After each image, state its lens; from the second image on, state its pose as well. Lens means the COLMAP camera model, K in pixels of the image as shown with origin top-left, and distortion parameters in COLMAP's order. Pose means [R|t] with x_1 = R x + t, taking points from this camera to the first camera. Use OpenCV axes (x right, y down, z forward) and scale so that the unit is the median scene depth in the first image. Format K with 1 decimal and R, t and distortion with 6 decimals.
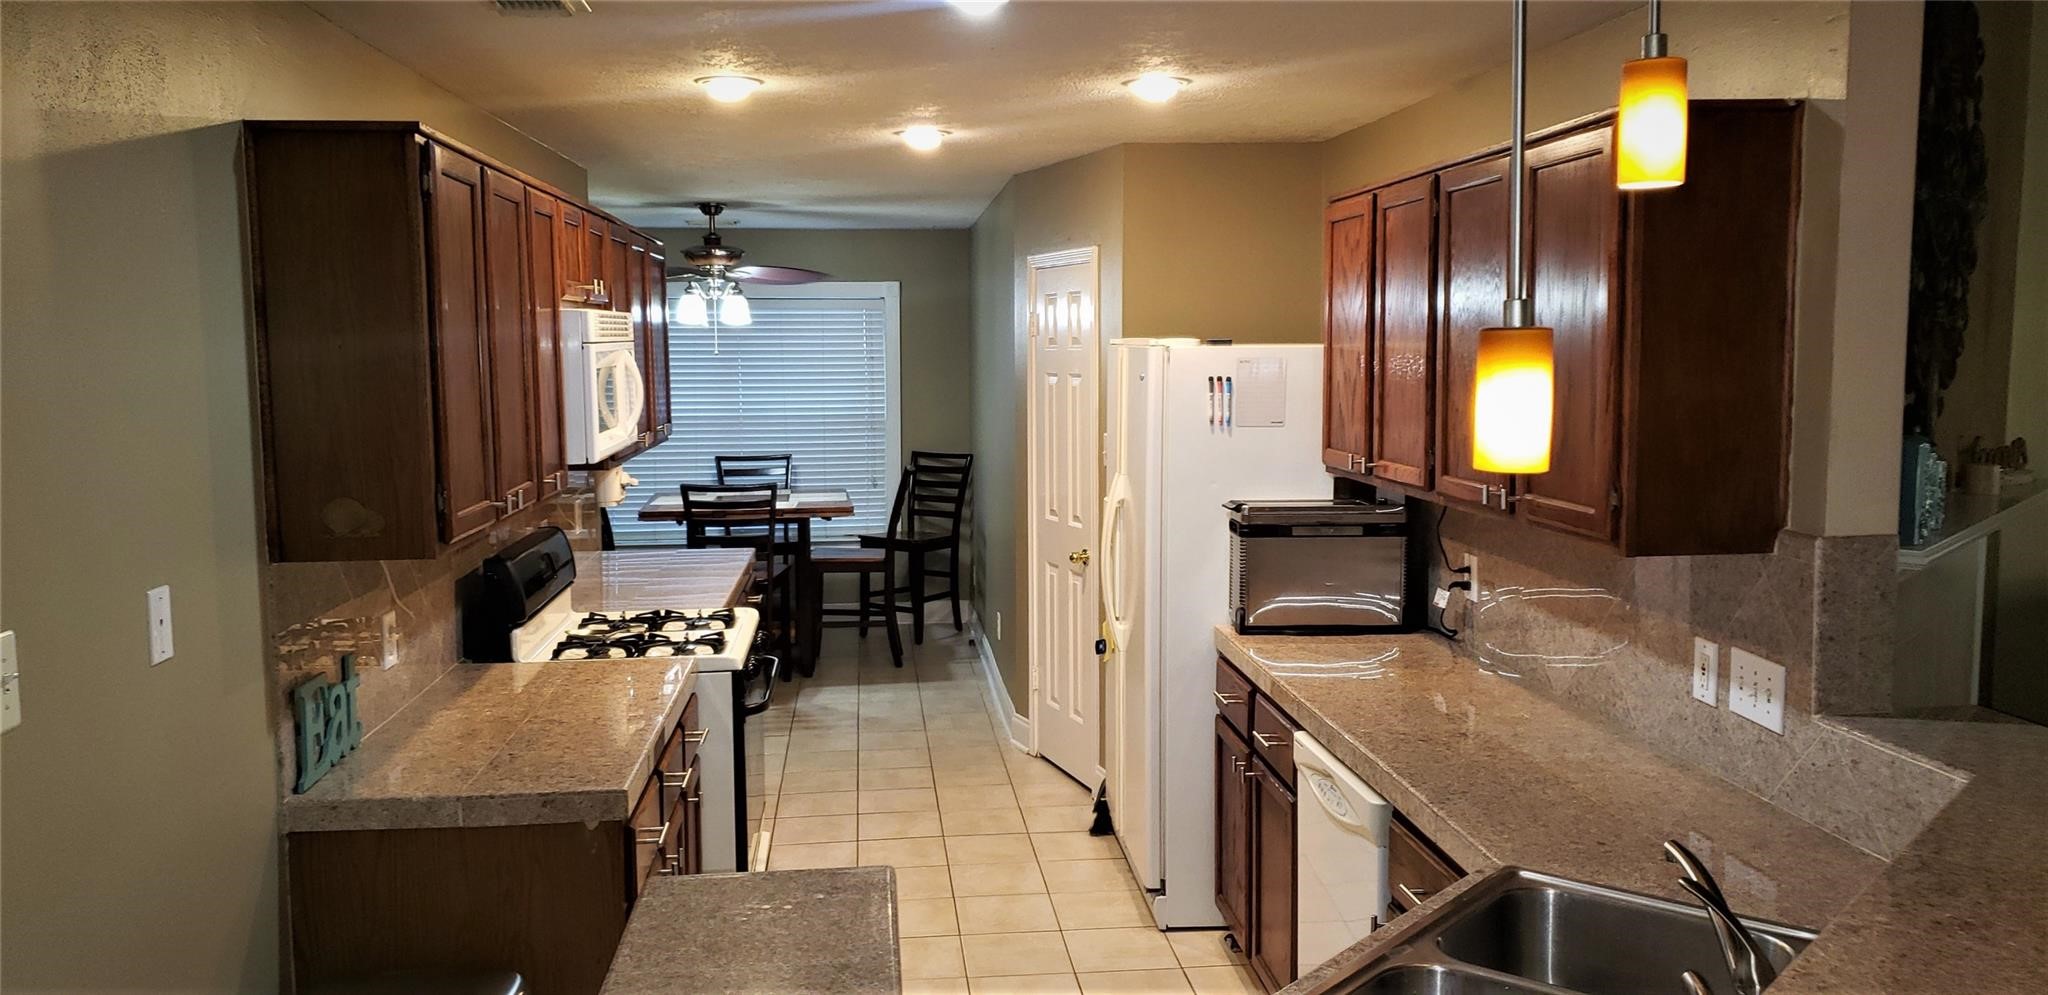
lens RADIAL K [[1614.3, 0, 1017.6], [0, 1614.3, 528.1], [0, 0, 1]] dist [0.076853, -0.003060]
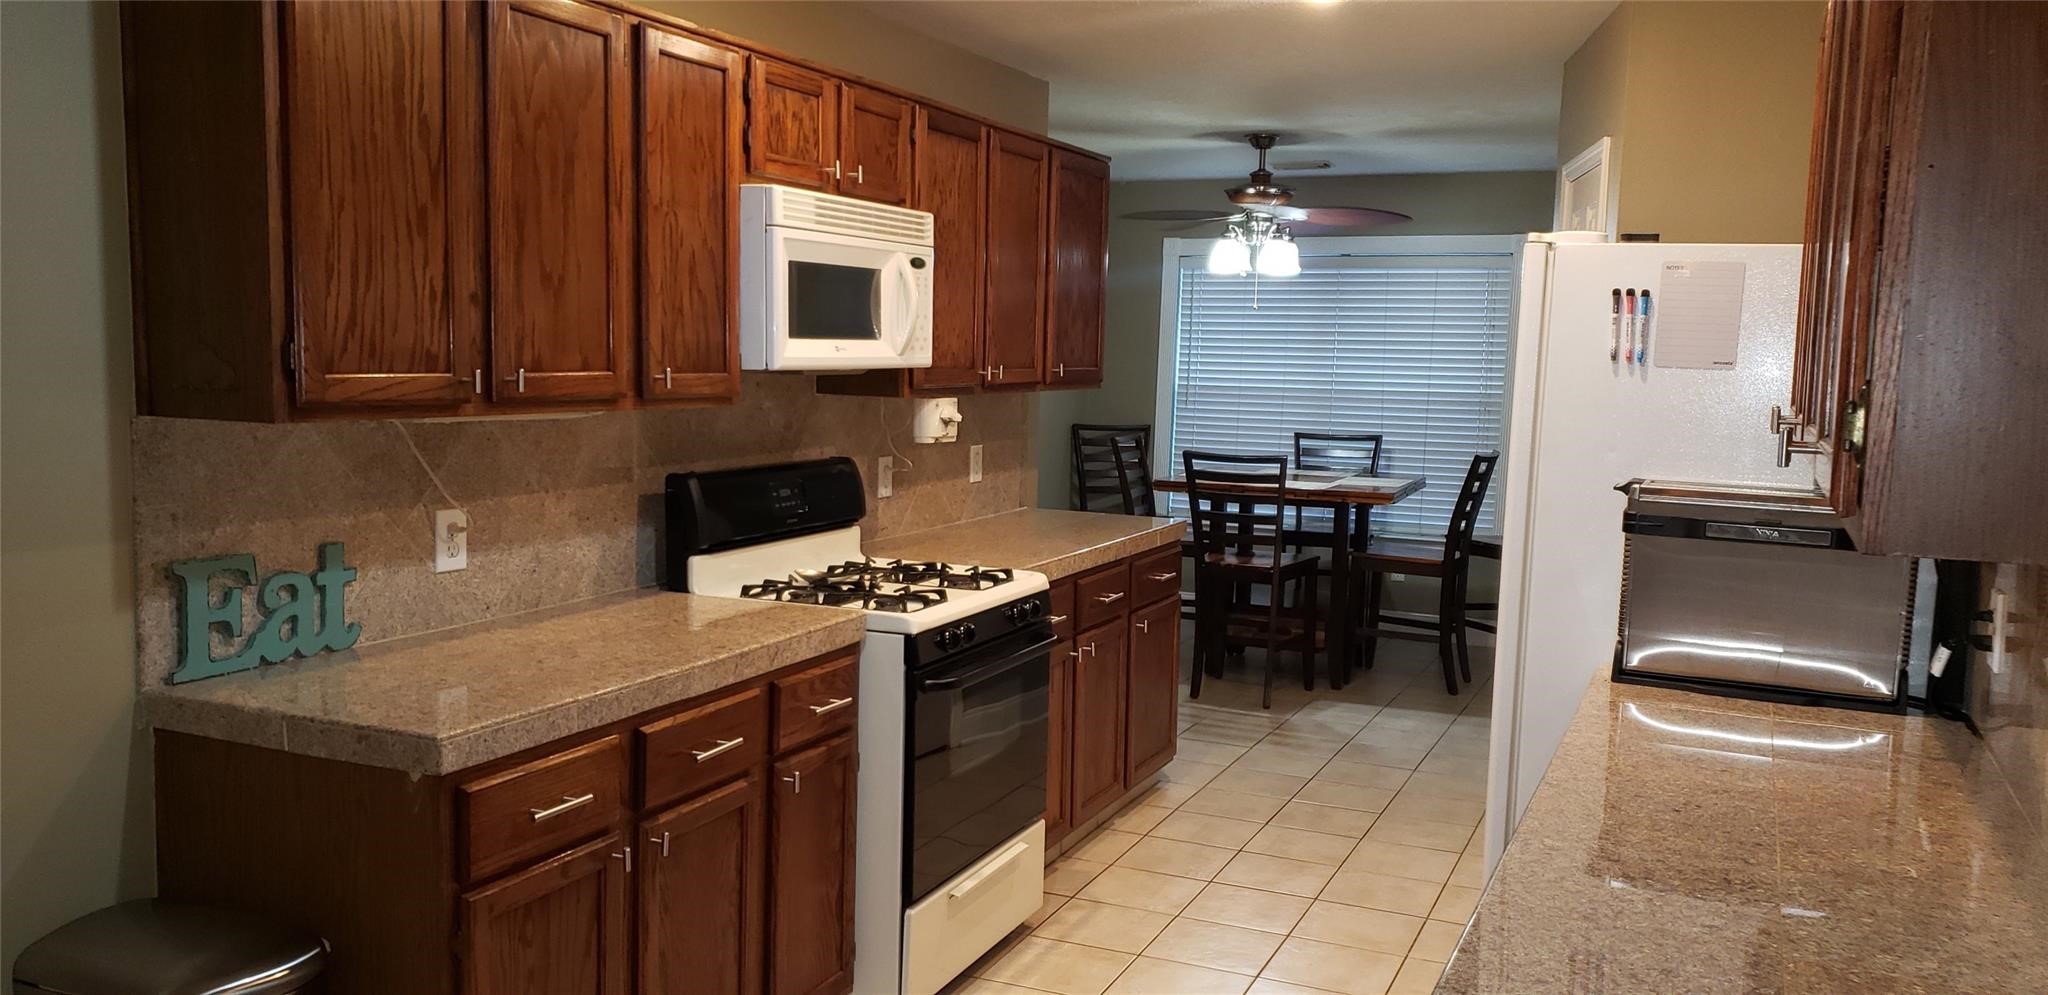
lens RADIAL K [[1614.3, 0, 1017.6], [0, 1614.3, 528.1], [0, 0, 1]] dist [0.076853, -0.003060]
pose [[0.867409, 0.086778, -0.489971, 0.241667], [-0.090953, 0.995737, 0.015336, 0.016061], [0.489213, 0.031262, 0.871604, 0.295450]]
